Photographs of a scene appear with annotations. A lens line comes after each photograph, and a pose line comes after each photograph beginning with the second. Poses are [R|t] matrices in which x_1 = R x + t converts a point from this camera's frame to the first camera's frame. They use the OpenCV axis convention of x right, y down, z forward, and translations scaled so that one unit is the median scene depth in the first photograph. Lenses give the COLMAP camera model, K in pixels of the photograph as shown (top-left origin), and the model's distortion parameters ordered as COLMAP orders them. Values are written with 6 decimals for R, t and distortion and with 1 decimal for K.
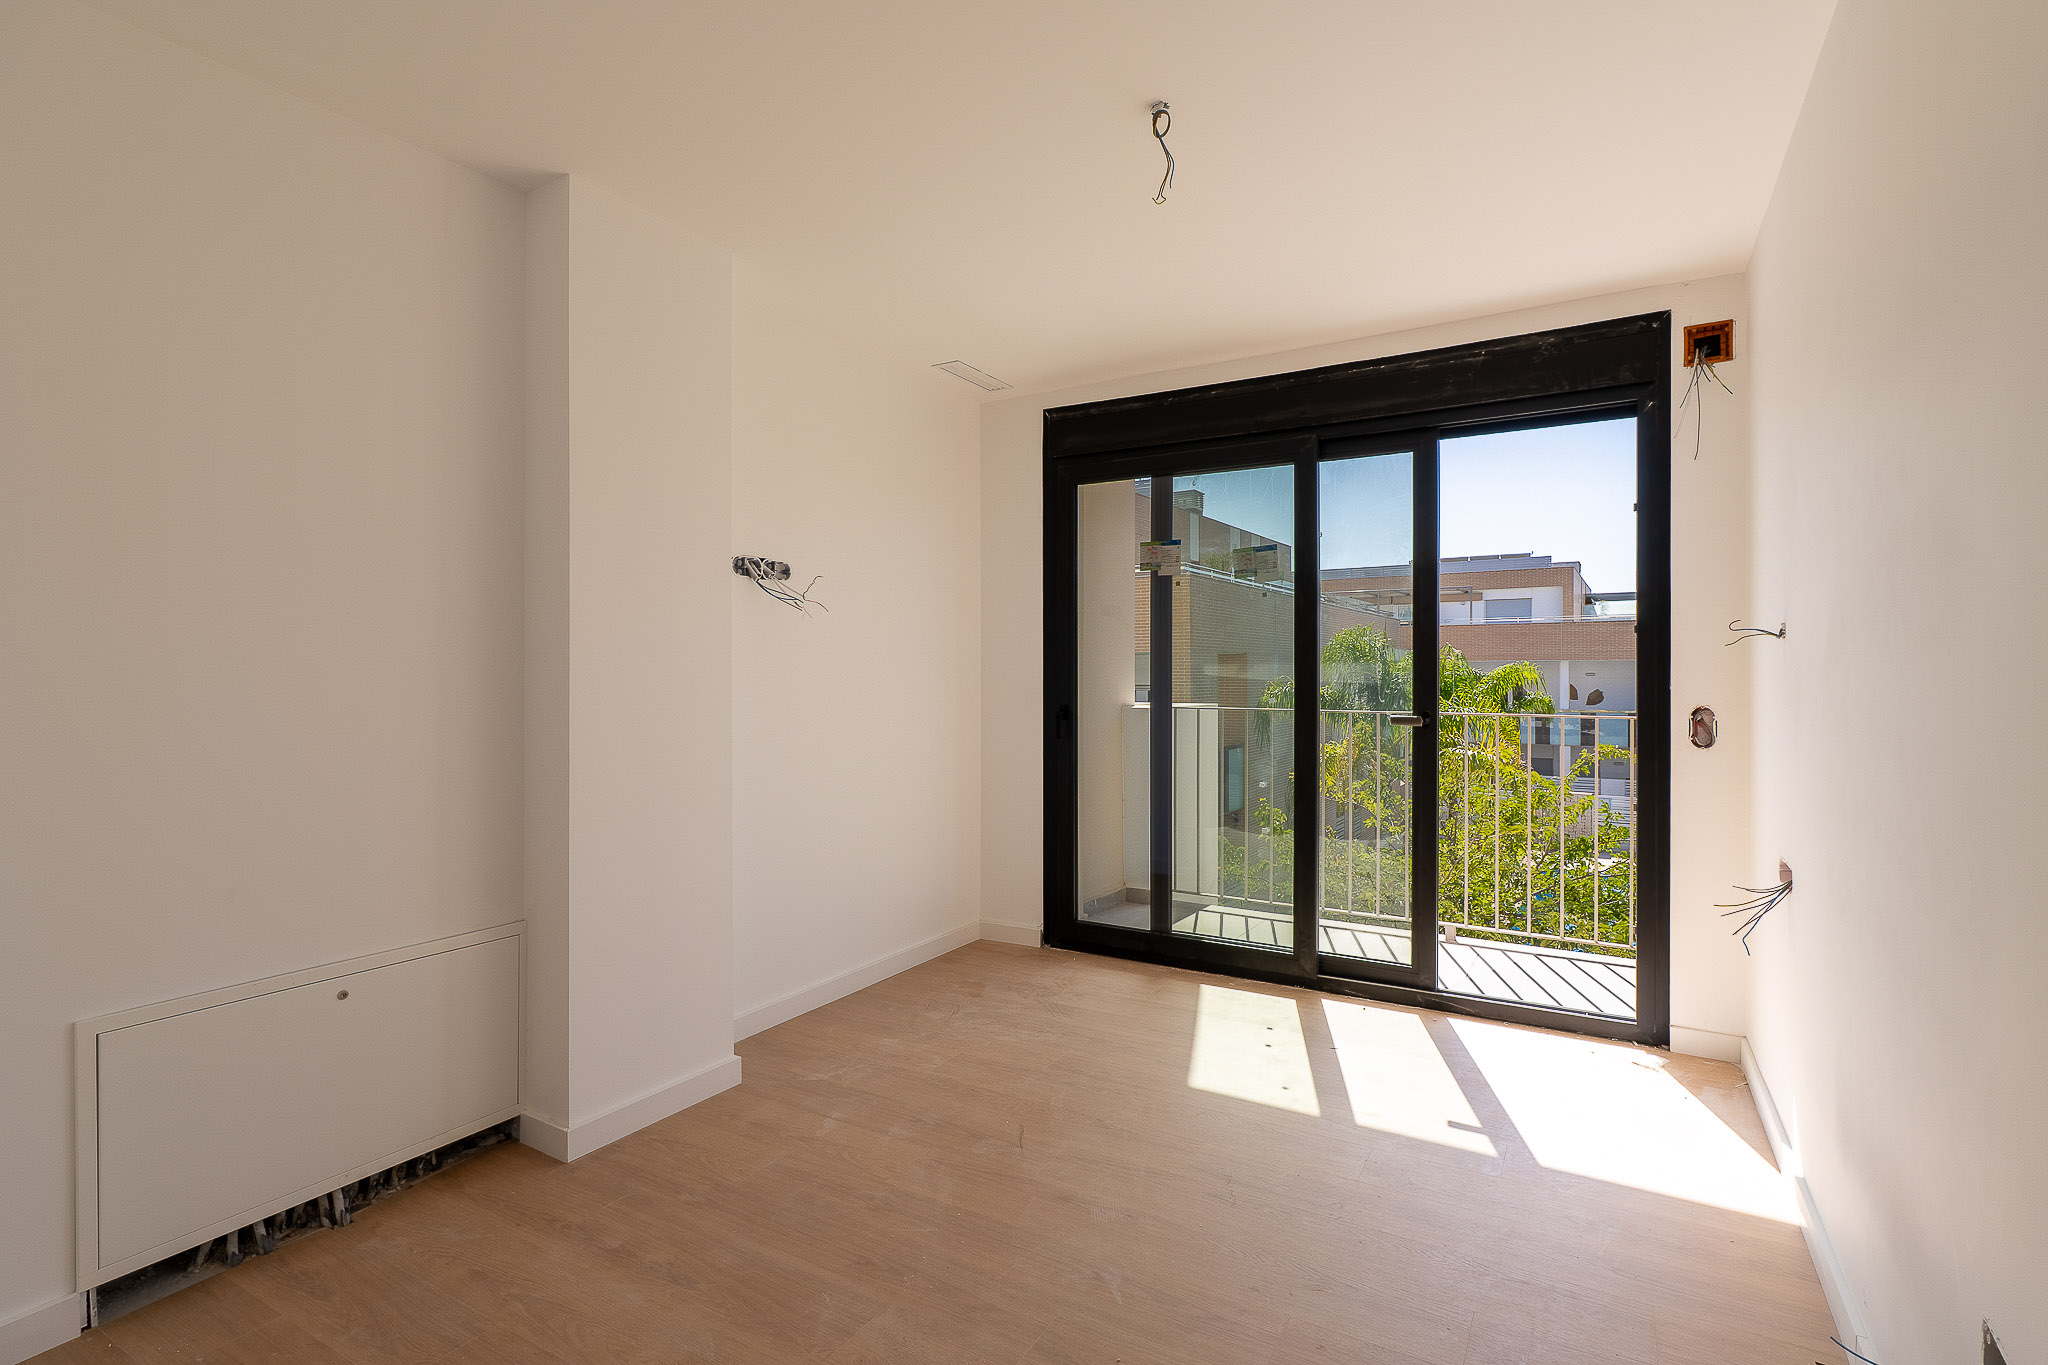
lens RADIAL K [[976.1, 0, 1017.7], [0, 976.1, 682.6], [0, 0, 1]] dist [0.000427, 0.000507]
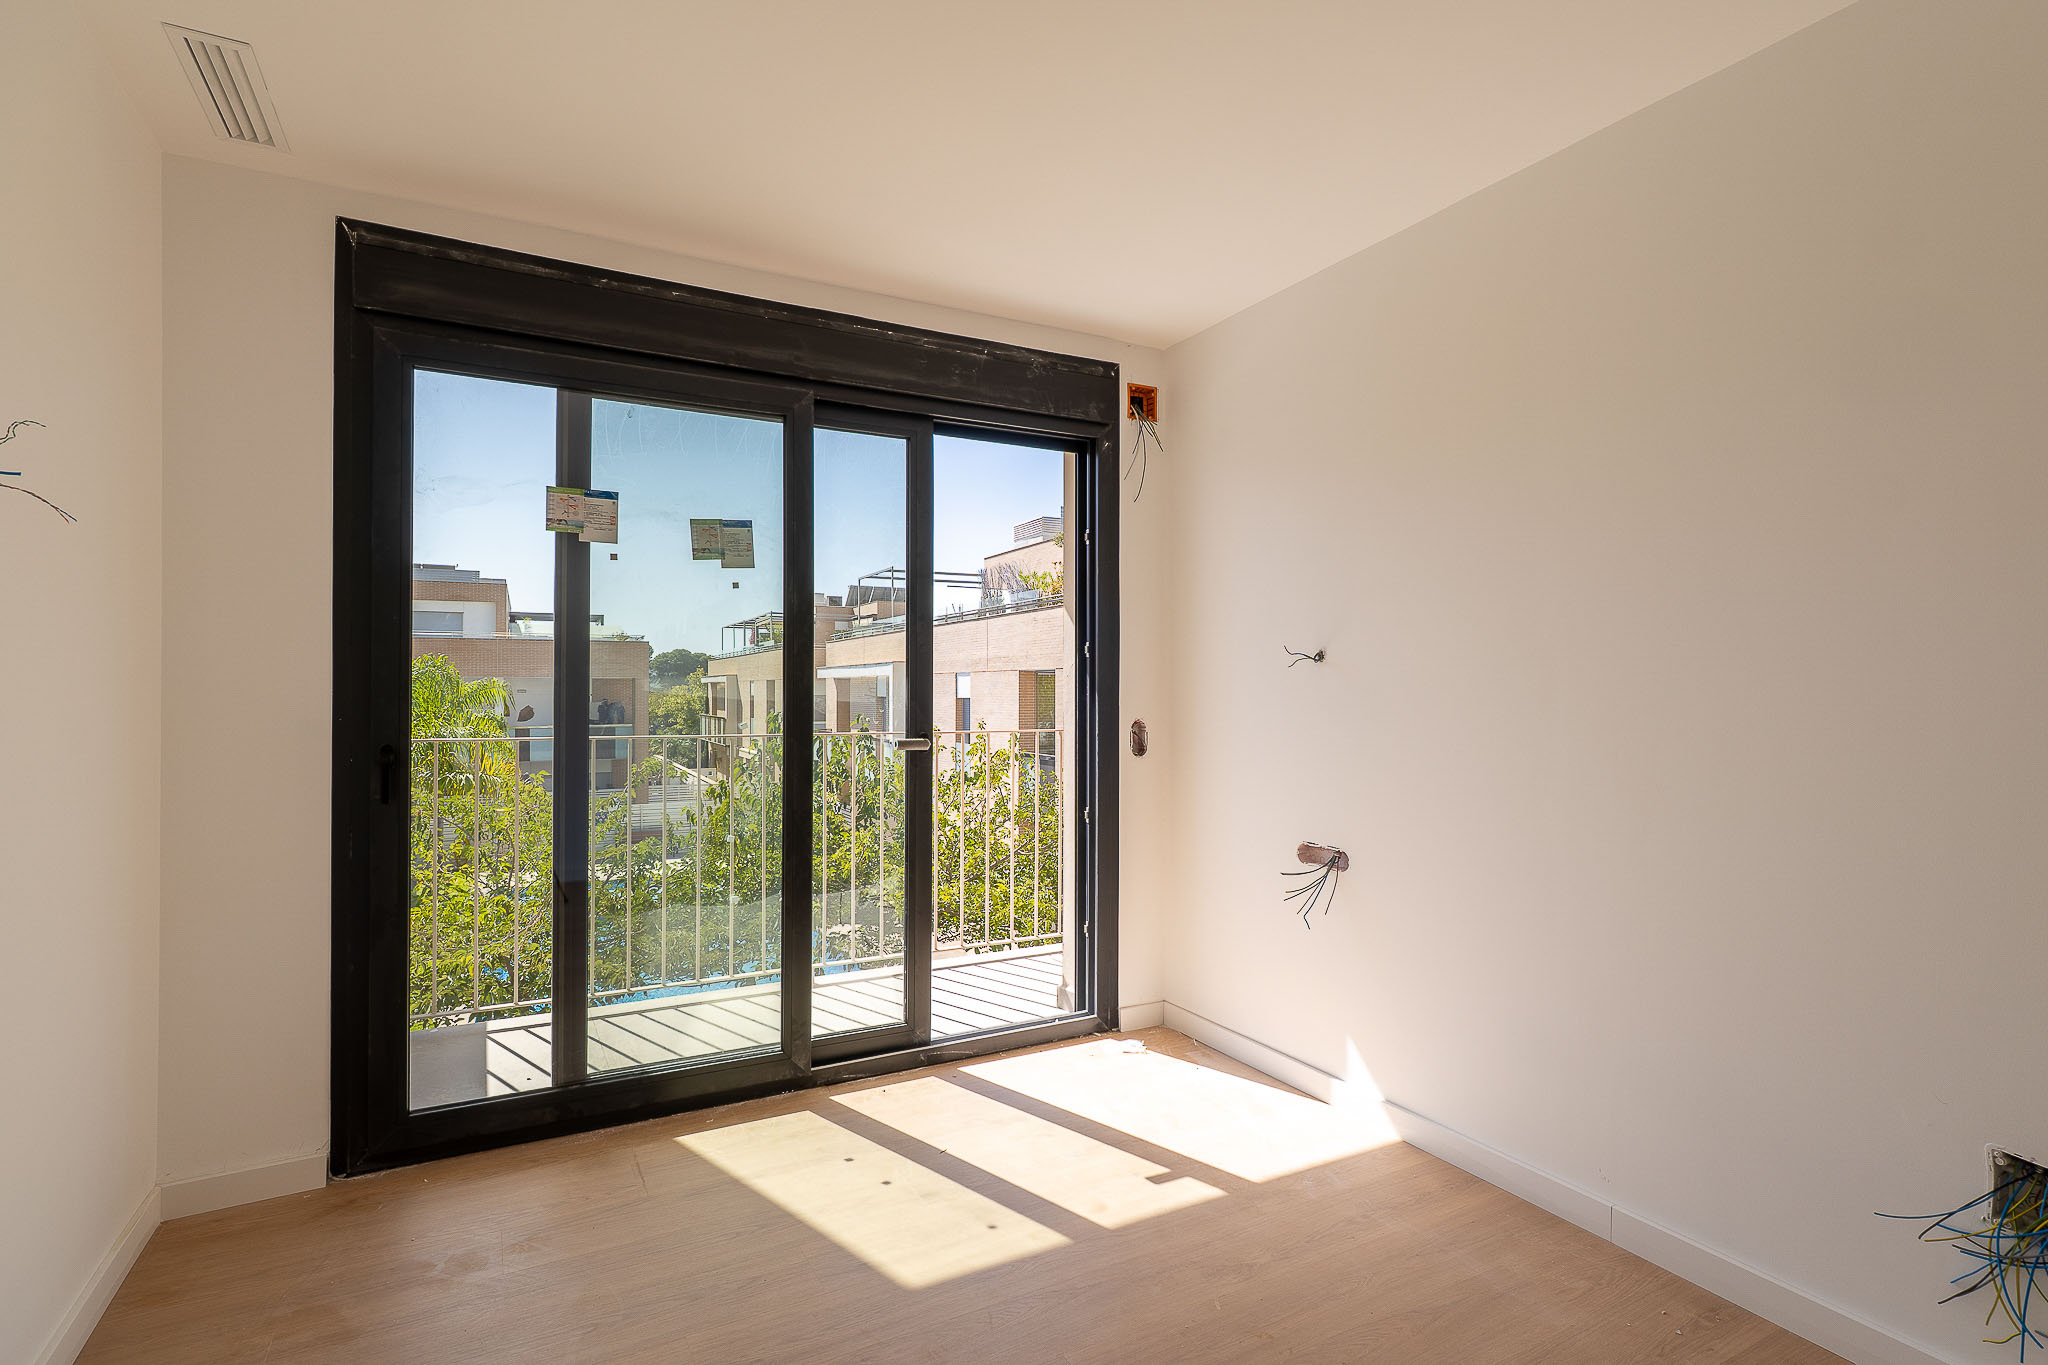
lens RADIAL K [[976.1, 0, 1017.6], [0, 976.1, 689.8], [0, 0, 1]] dist [0.000427, 0.000507]
pose [[0.522301, 0.001275, 0.852760, -0.288306], [0.006706, 0.999962, -0.005602, -0.004399], [-0.852735, 0.008645, 0.522273, 0.442844]]
